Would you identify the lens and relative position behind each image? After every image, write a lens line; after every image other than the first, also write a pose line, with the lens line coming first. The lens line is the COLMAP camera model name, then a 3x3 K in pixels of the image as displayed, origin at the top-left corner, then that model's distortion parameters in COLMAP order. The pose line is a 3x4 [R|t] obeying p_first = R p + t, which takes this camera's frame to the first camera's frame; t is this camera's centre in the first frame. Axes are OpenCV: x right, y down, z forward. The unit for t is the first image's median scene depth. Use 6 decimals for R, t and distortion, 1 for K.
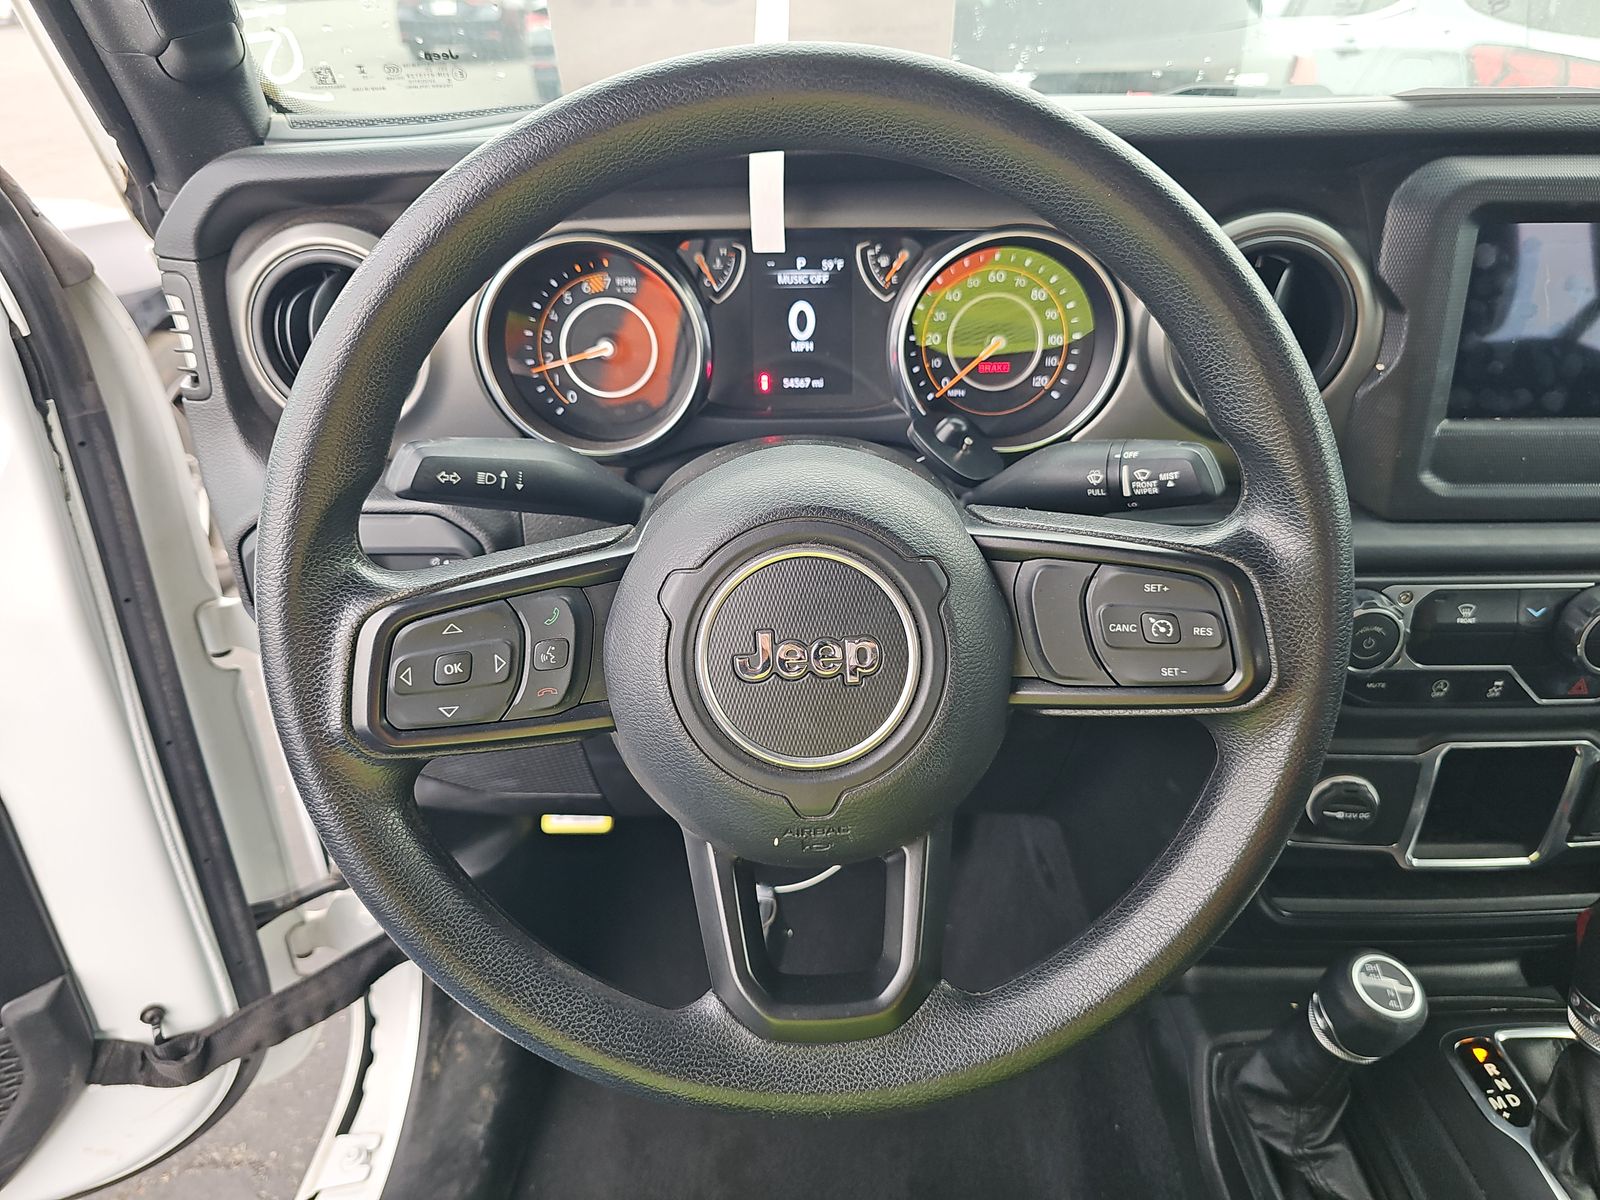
lens RADIAL K [[1086.3, 0, 788.8], [0, 1086.3, 587.6], [0, 0, 1]] dist [0.050084, -0.044005]
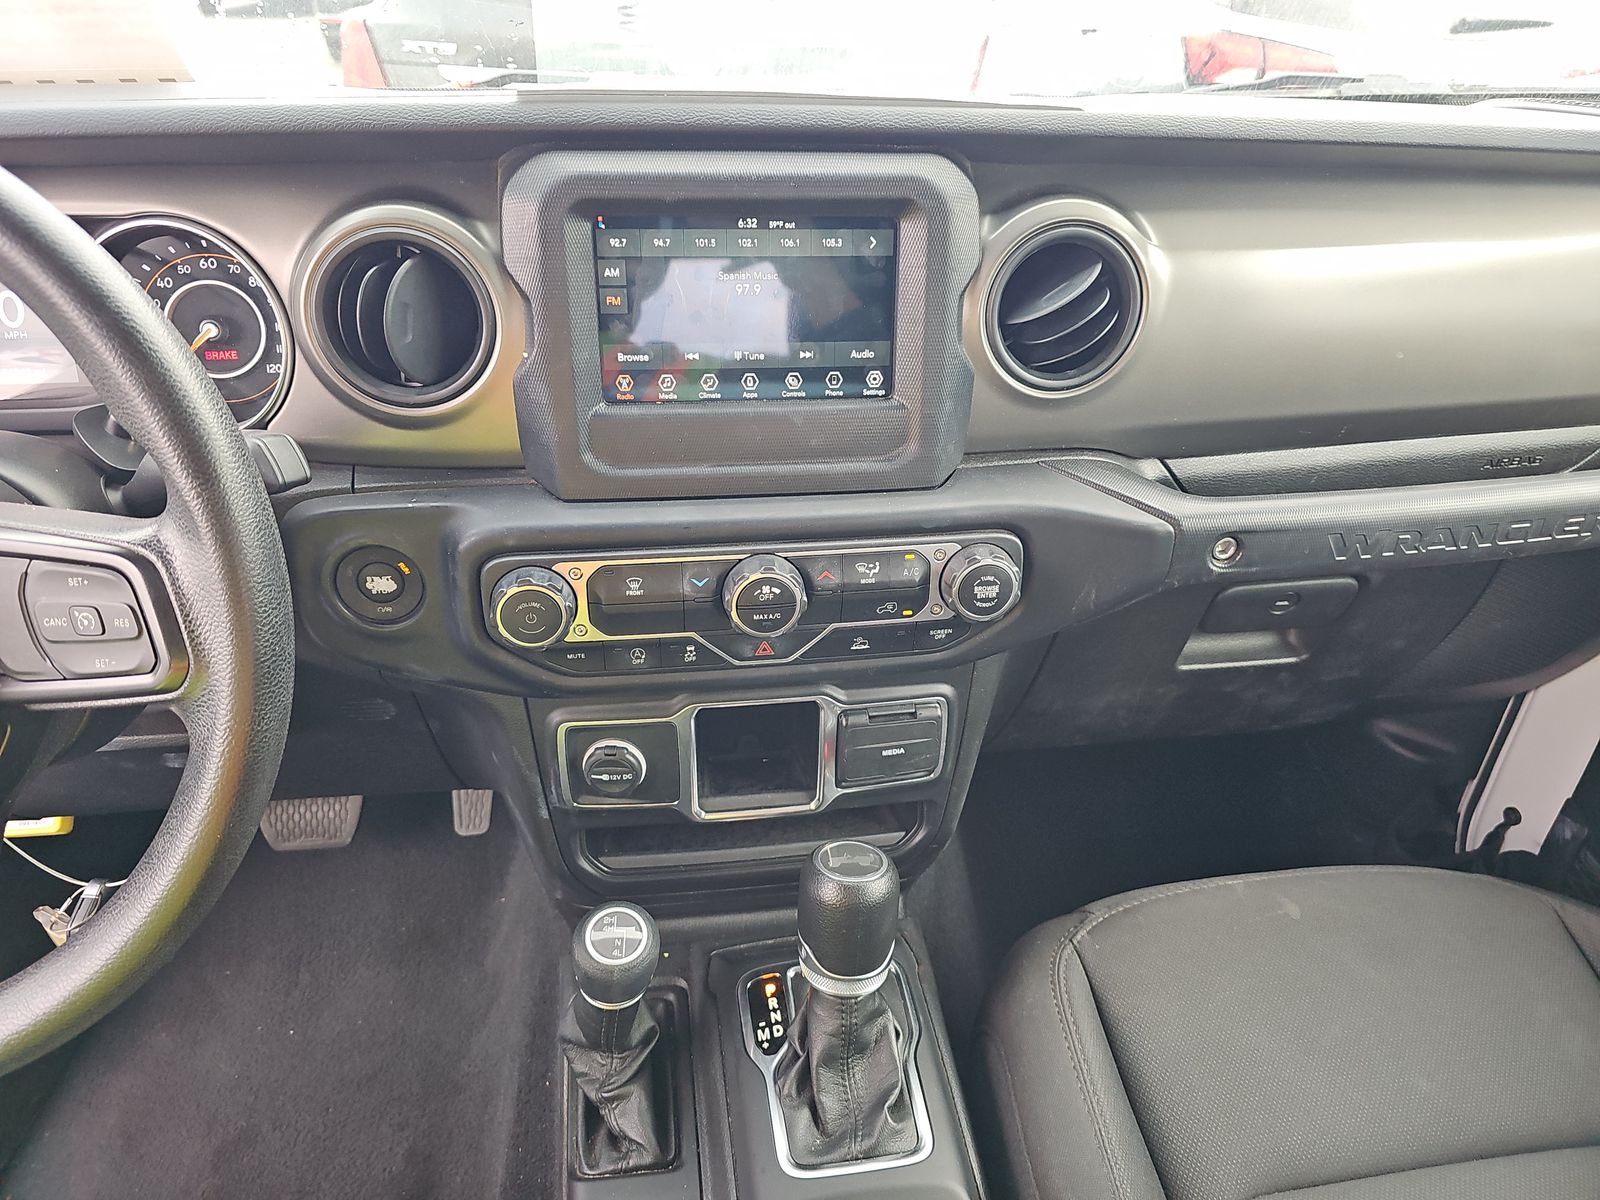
lens RADIAL K [[1086.3, 0, 791.5], [0, 1086.3, 589.5], [0, 0, 1]] dist [0.050084, -0.044005]
pose [[0.993496, -0.039627, 0.106752, 0.598293], [0.036607, 0.998876, 0.030103, 0.000785], [-0.107825, -0.025999, 0.993830, -0.059985]]
